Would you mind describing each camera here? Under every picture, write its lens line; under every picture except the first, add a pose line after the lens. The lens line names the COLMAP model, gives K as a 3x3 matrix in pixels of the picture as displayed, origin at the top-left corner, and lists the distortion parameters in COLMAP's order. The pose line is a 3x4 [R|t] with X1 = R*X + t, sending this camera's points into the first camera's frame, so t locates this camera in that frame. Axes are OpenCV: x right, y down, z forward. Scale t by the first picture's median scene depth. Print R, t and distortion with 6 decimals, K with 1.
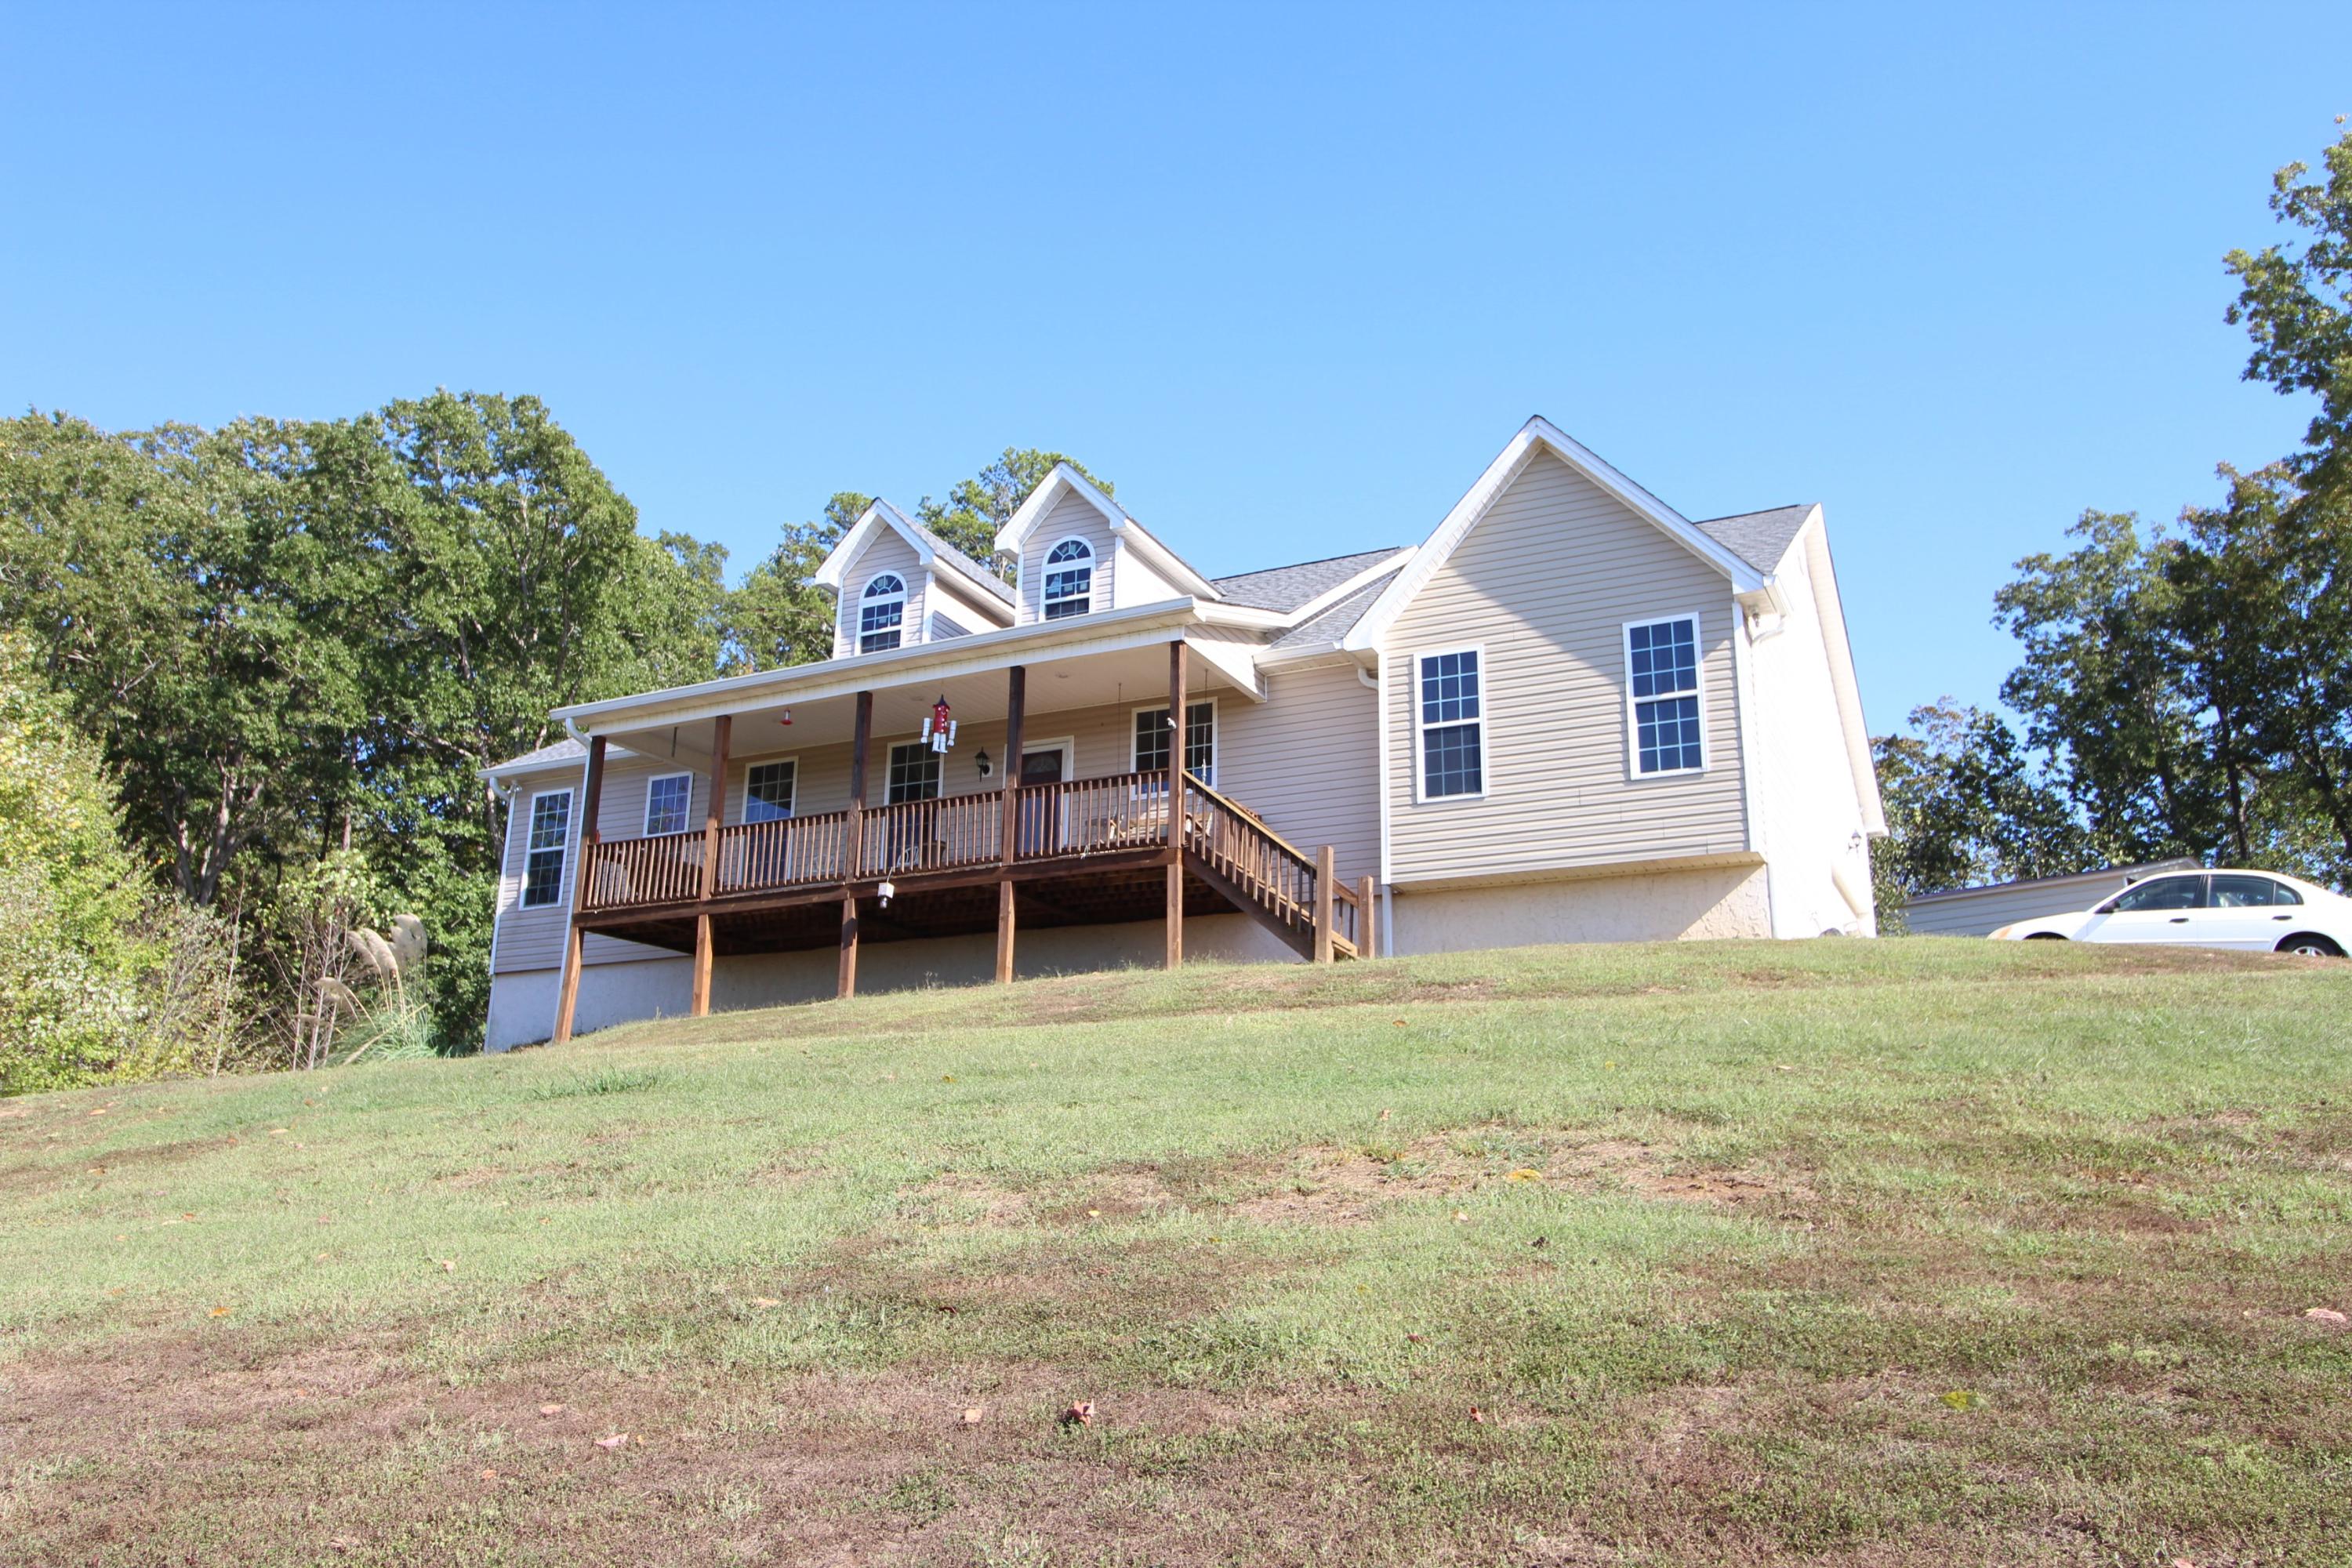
lens RADIAL K [[1868.3, 0, 1176.0], [0, 1868.3, 784.0], [0, 0, 1]] dist [0.018880, 0.002466]
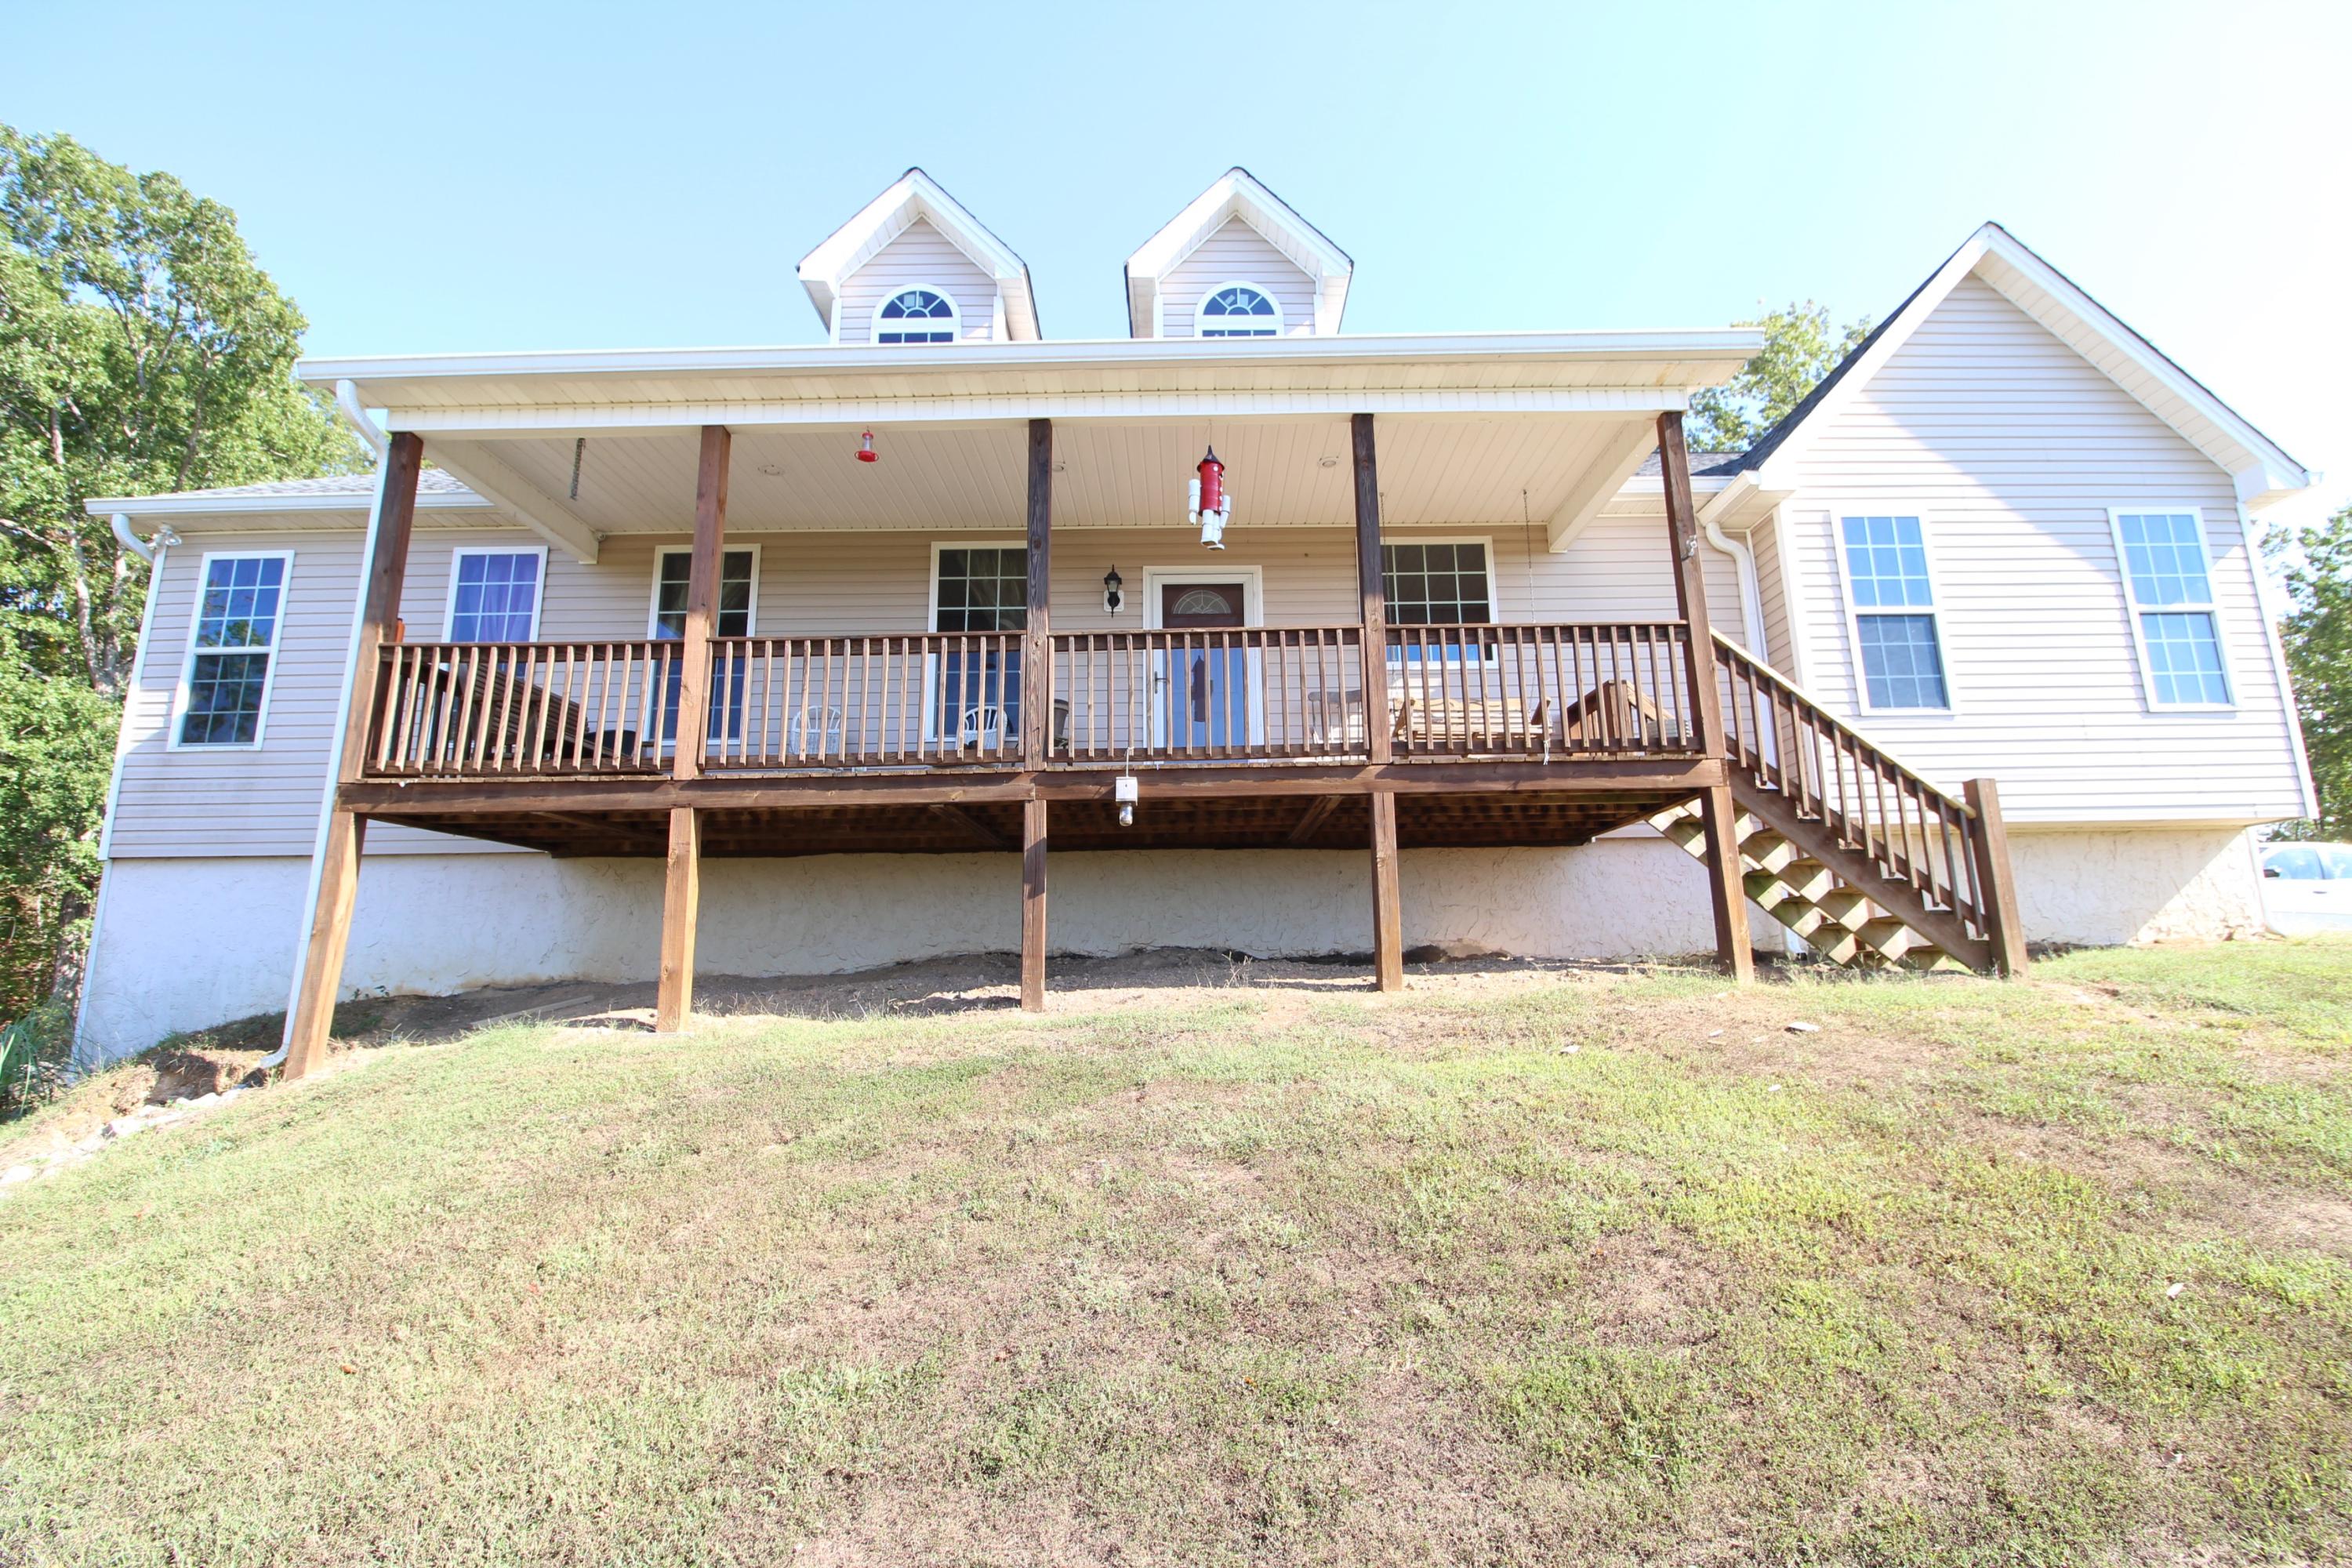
lens RADIAL K [[1082.1, 0, 1191.2], [0, 1082.1, 770.9], [0, 0, 1]] dist [0.000685, -0.013682]
pose [[0.891751, 0.062485, 0.448192, -0.276136], [-0.095557, 0.994089, 0.051534, 0.033966], [-0.442323, -0.088783, 0.892451, 0.720549]]
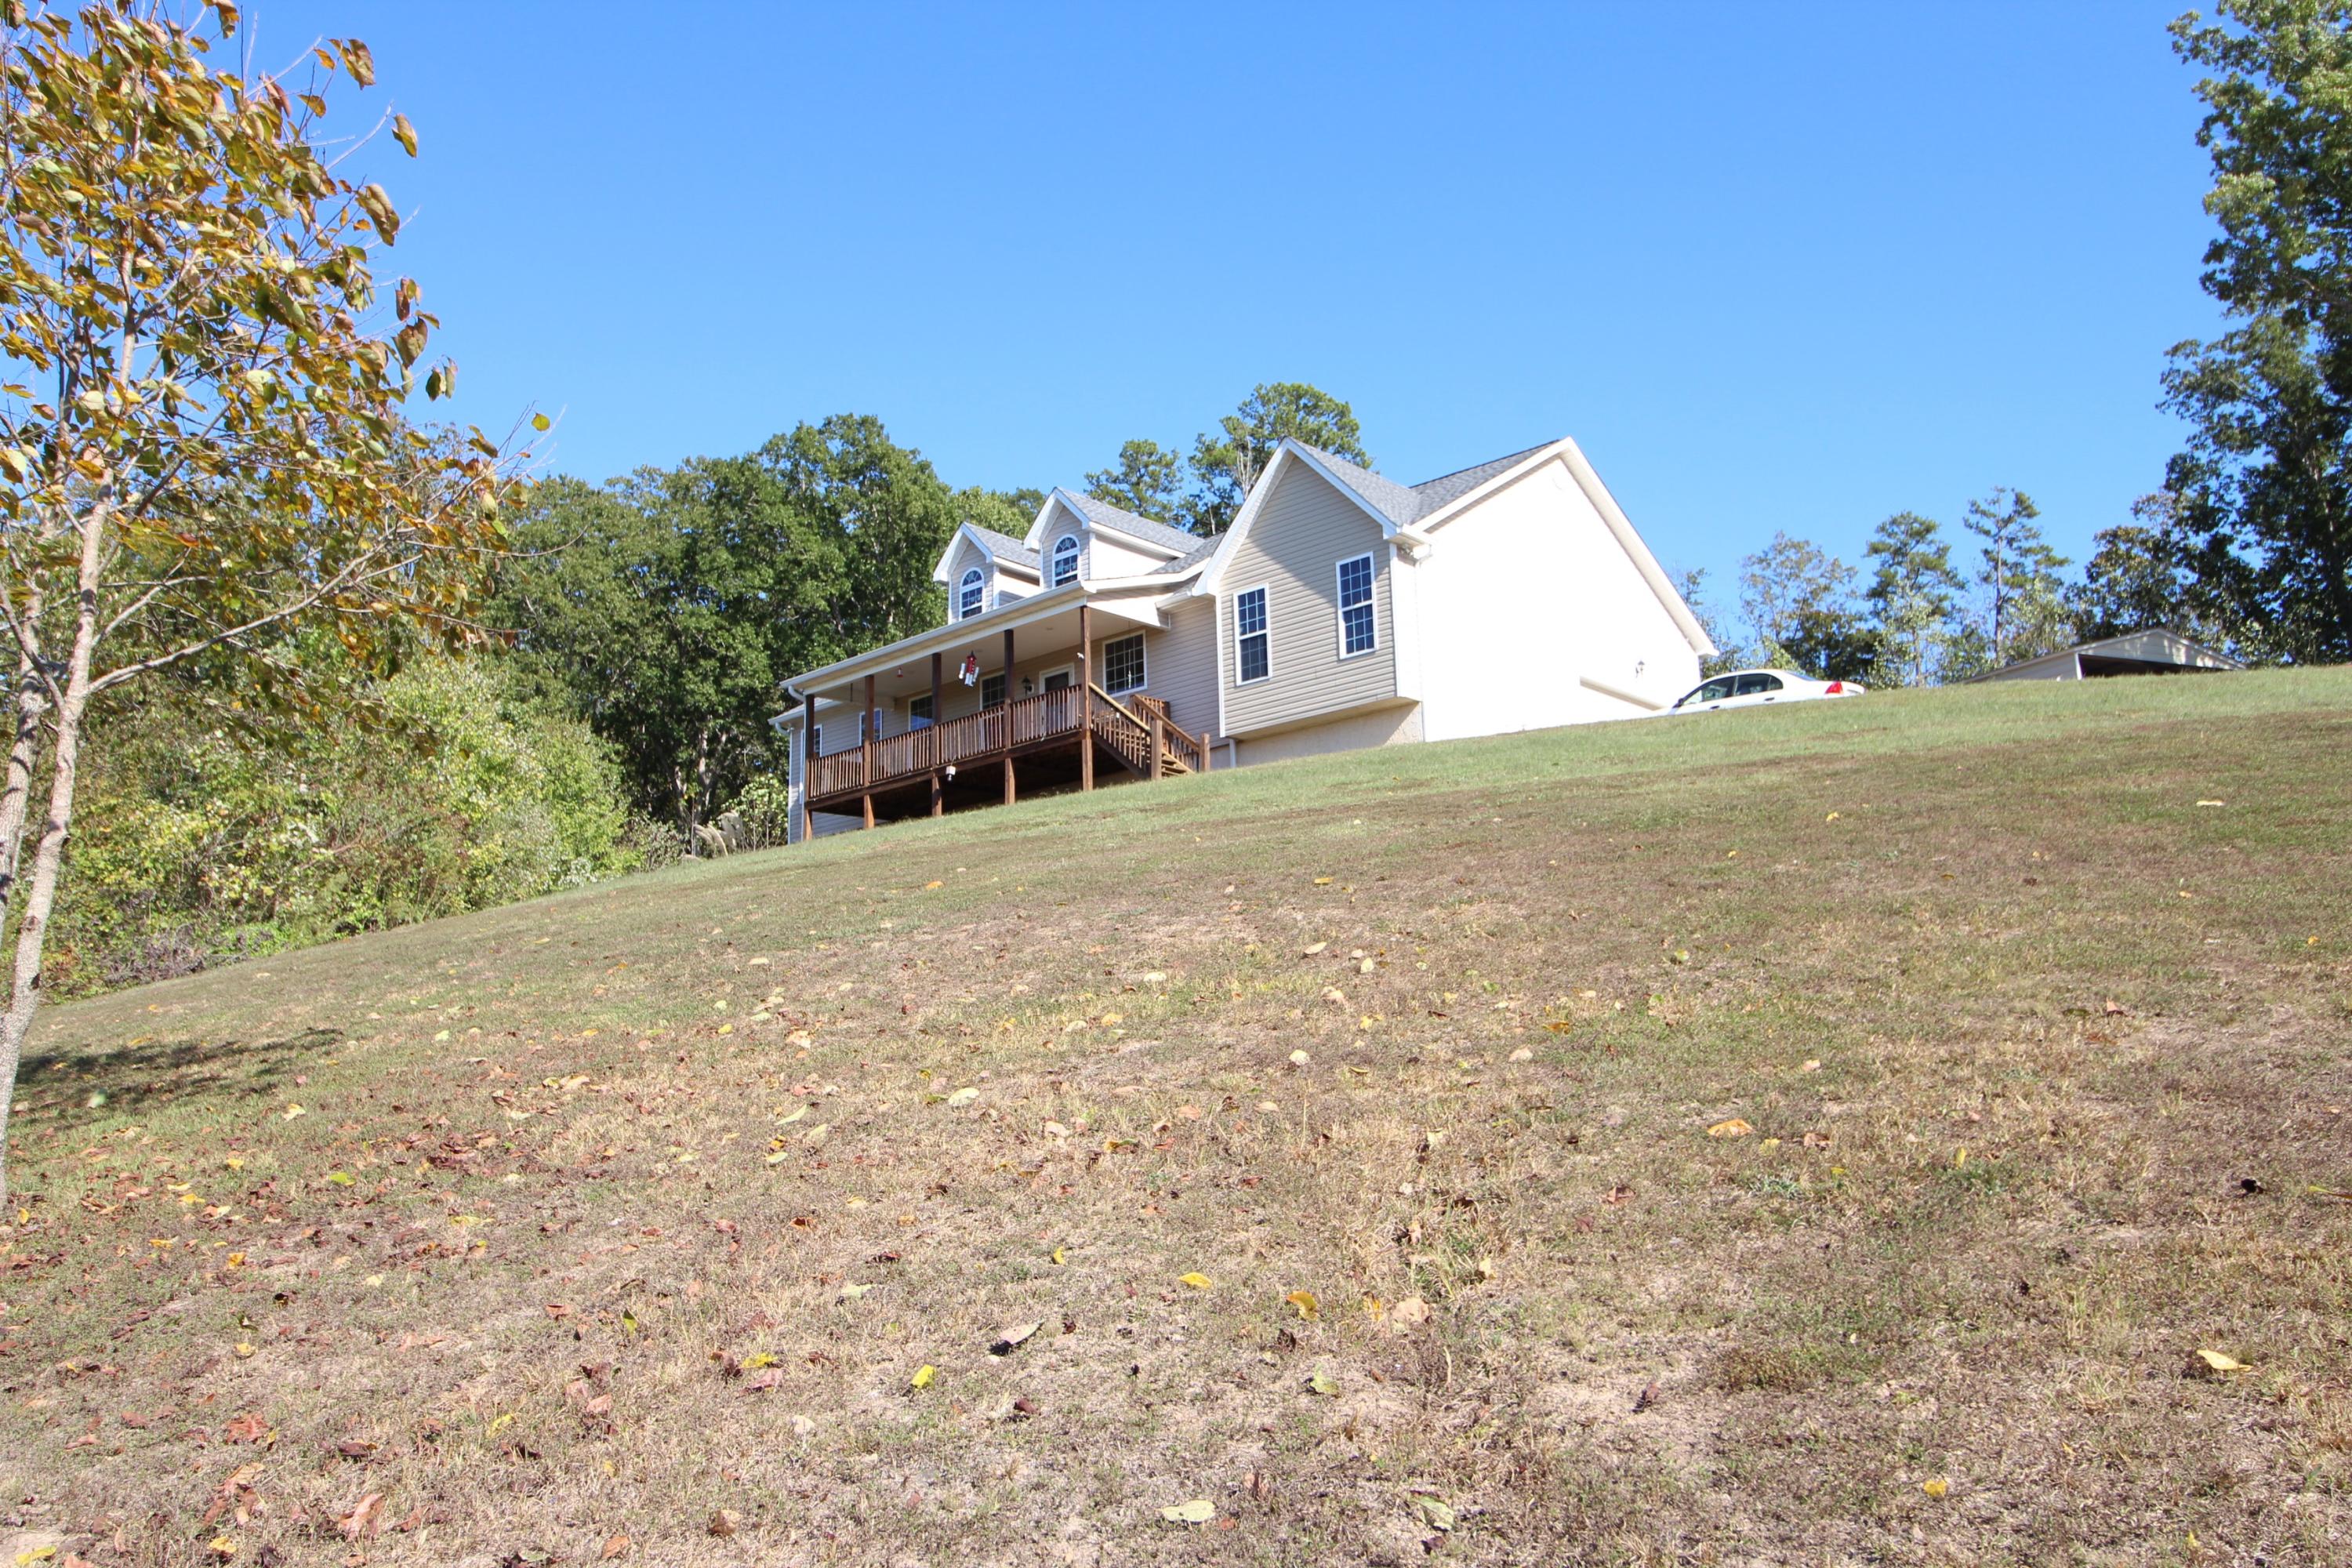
lens RADIAL K [[1868.3, 0, 1176.0], [0, 1868.3, 784.0], [0, 0, 1]] dist [0.018880, 0.002466]
pose [[0.958543, -0.097286, -0.267825, 0.492608], [0.116146, 0.991683, 0.055459, -0.001391], [0.260202, -0.084267, 0.961870, -0.575361]]
